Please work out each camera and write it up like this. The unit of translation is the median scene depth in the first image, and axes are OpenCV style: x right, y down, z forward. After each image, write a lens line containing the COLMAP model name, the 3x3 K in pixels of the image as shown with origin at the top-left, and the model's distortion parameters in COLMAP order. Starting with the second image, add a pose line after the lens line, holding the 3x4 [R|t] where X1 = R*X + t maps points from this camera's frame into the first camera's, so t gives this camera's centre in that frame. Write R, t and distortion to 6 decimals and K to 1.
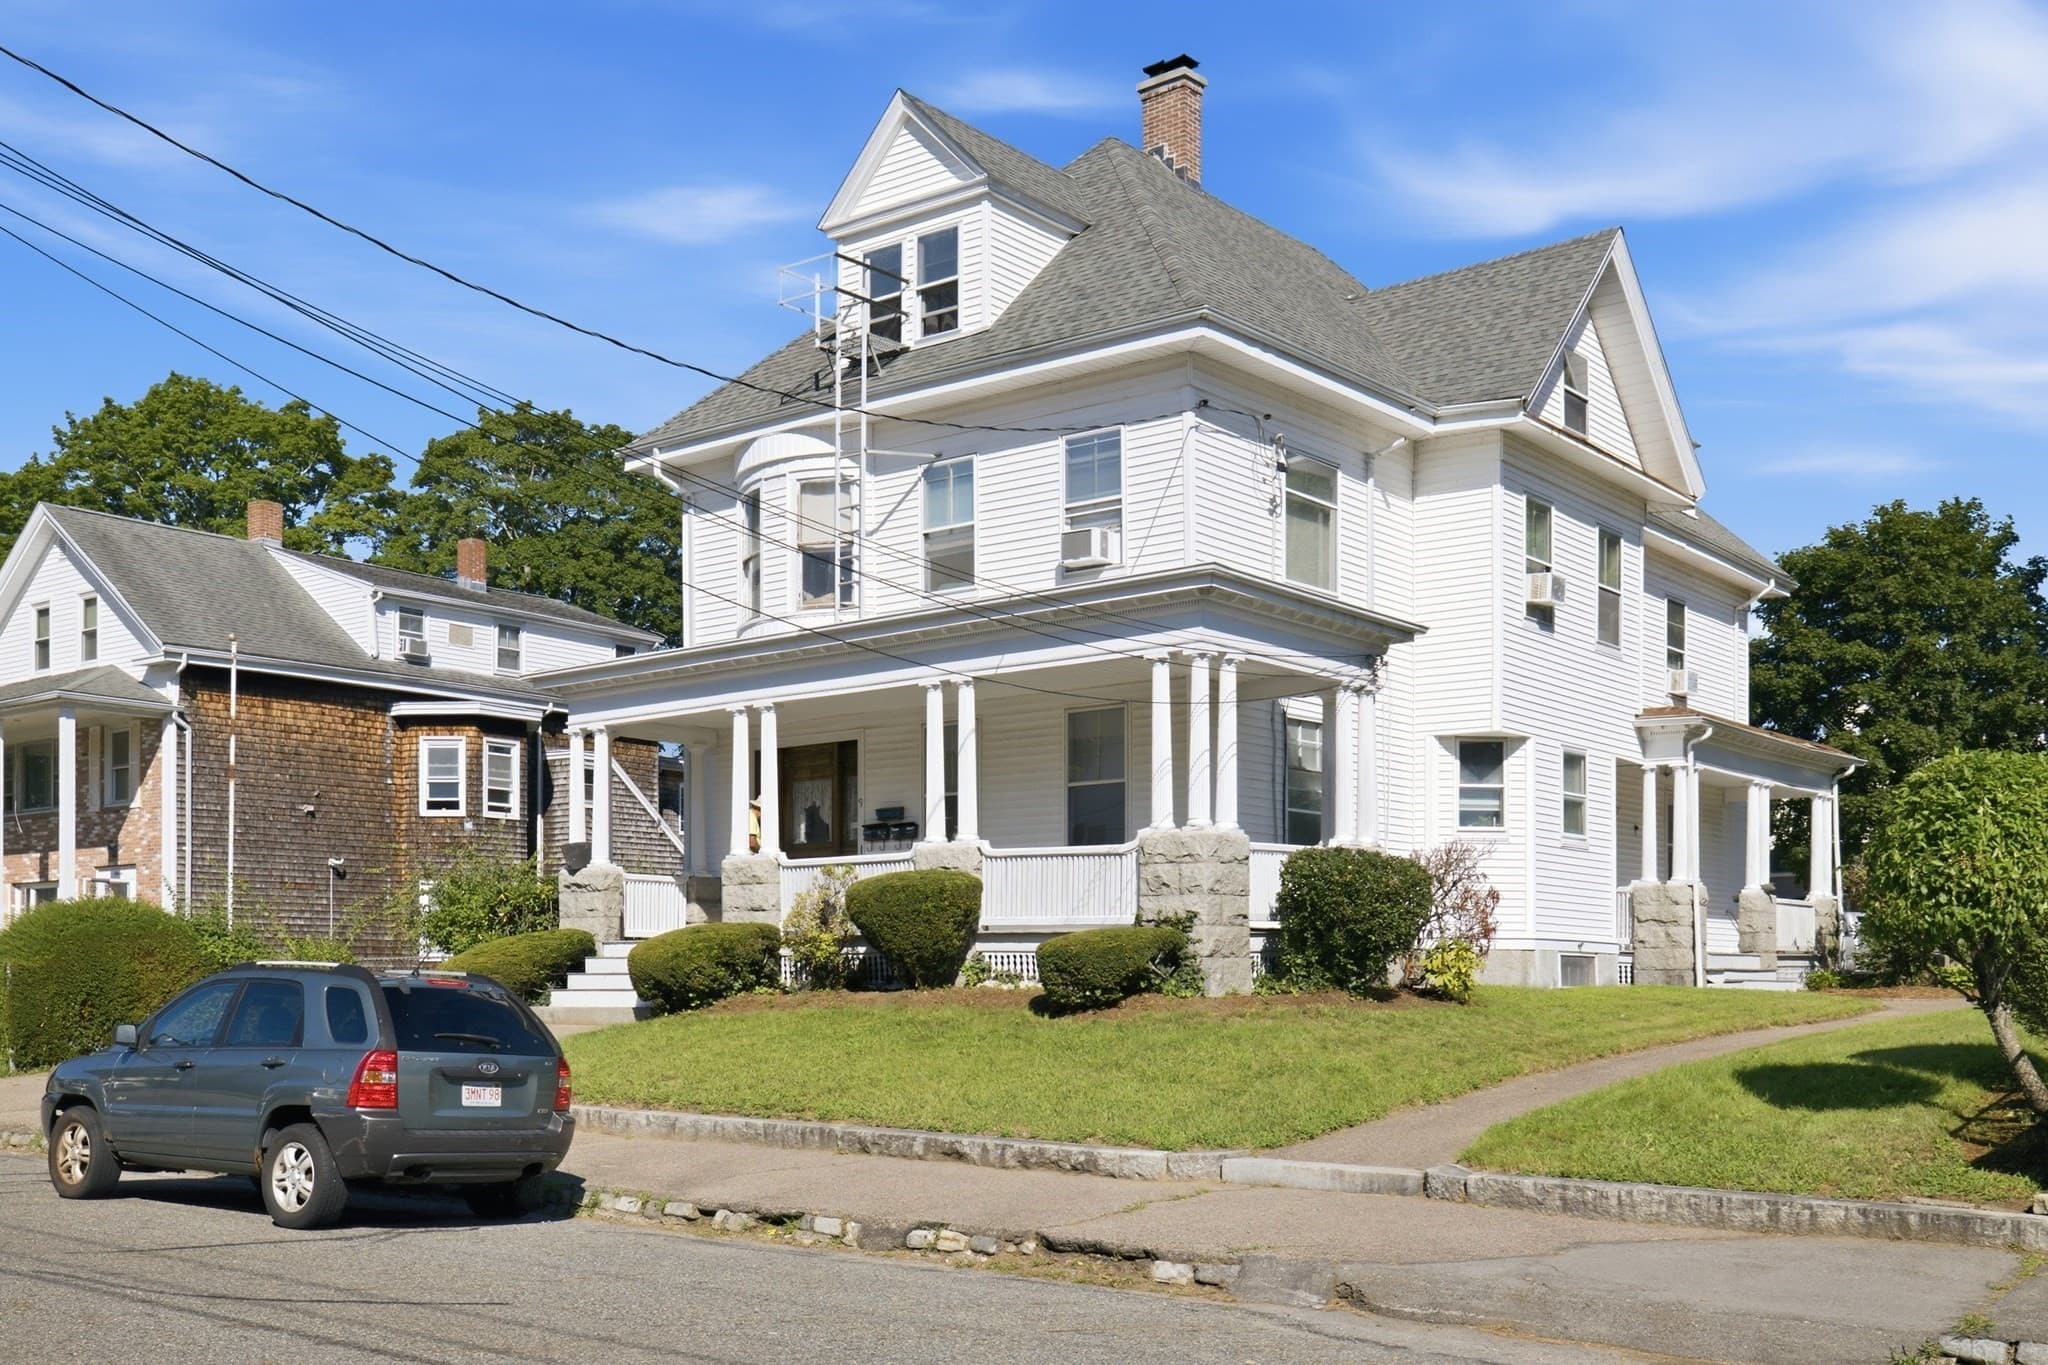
lens RADIAL K [[2059.0, 0, 1005.8], [0, 2059.0, 979.4], [0, 0, 1]] dist [-0.014028, 0.016368]
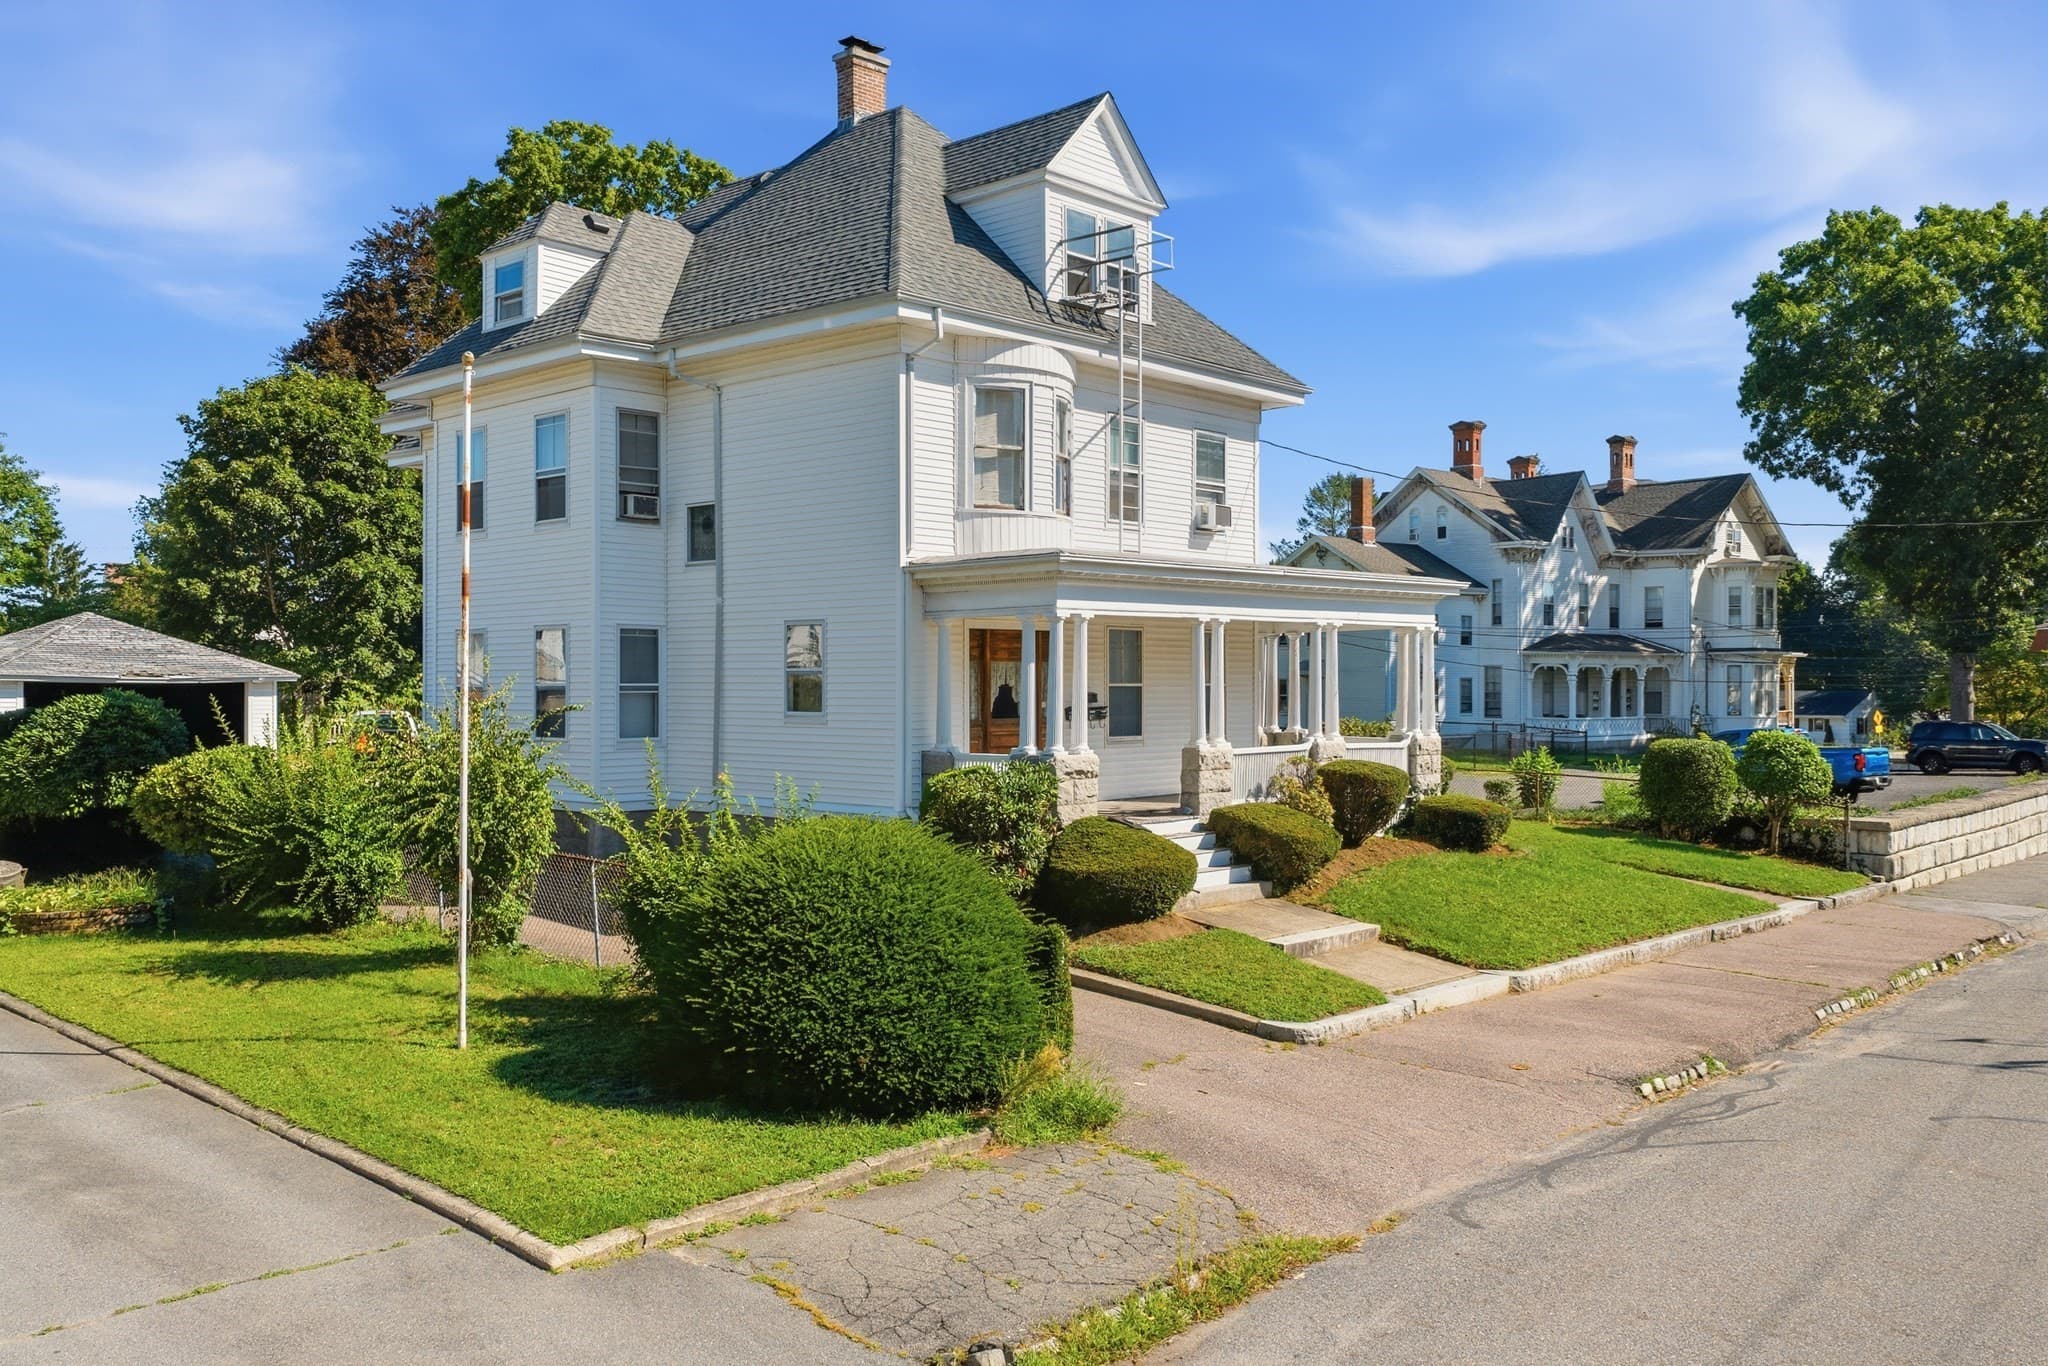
lens RADIAL K [[1647.0, 0, 1024.0], [0, 1647.0, 683.0], [0, 0, 1]] dist [0.010769, -0.003774]
pose [[0.074088, 0.002064, 0.997250, -0.923310], [-0.003505, 0.999992, -0.001809, -0.080613], [-0.997246, -0.003361, 0.074095, 0.891057]]
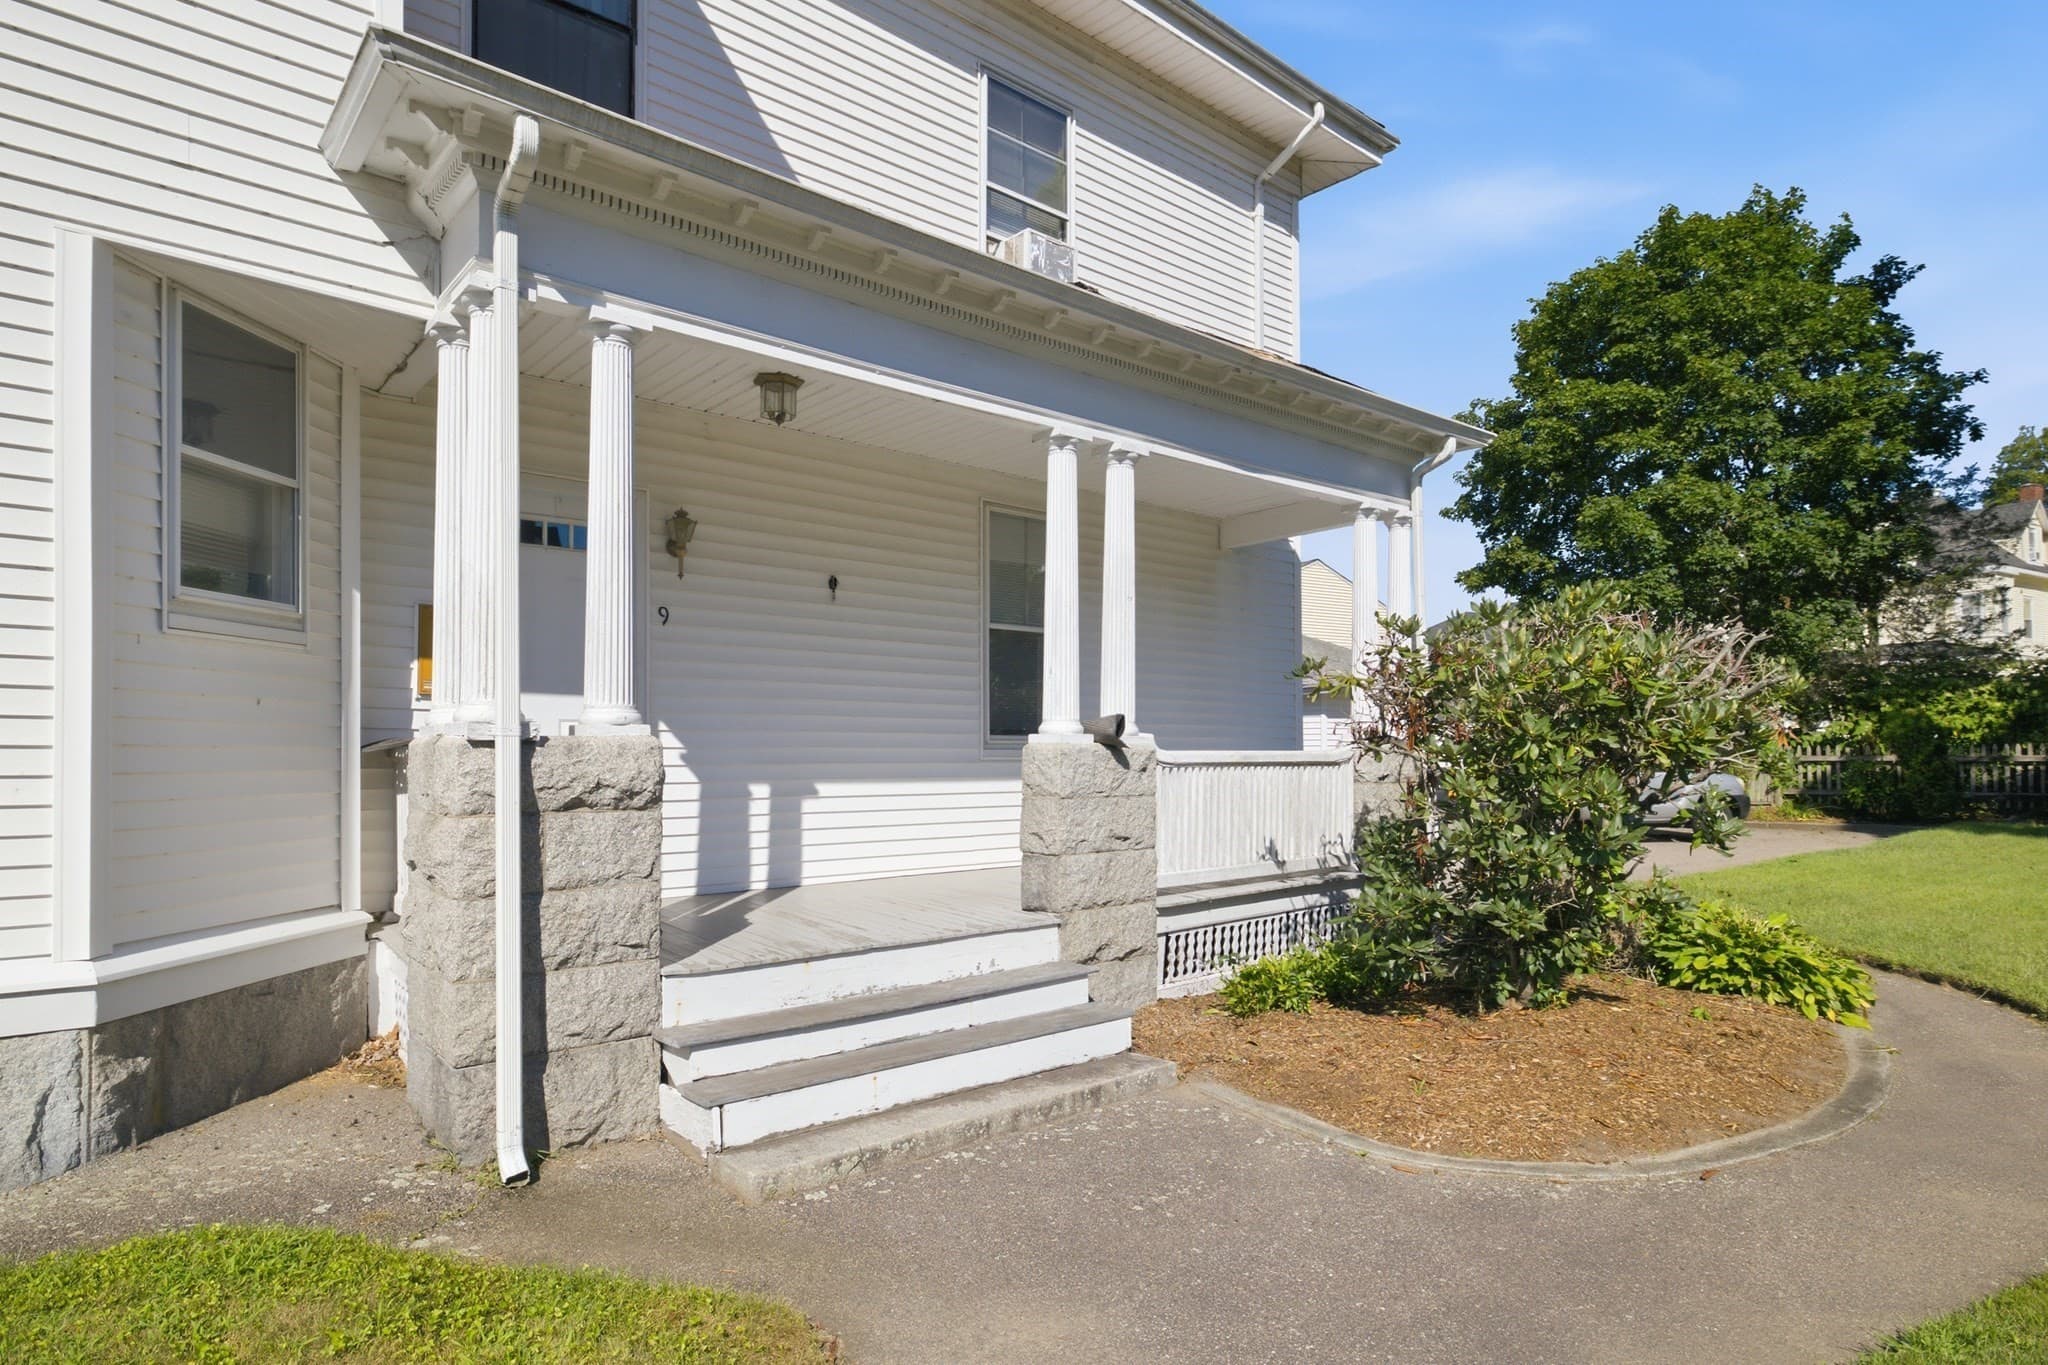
lens RADIAL K [[1131.7, 0, 1021.0], [0, 1131.7, 744.5], [0, 0, 1]] dist [-0.000072, -0.000524]
pose [[0.984206, -0.006034, -0.176921, 0.454548], [0.005171, 0.999972, -0.005336, -0.047181], [0.176949, 0.004336, 0.984211, 0.929394]]
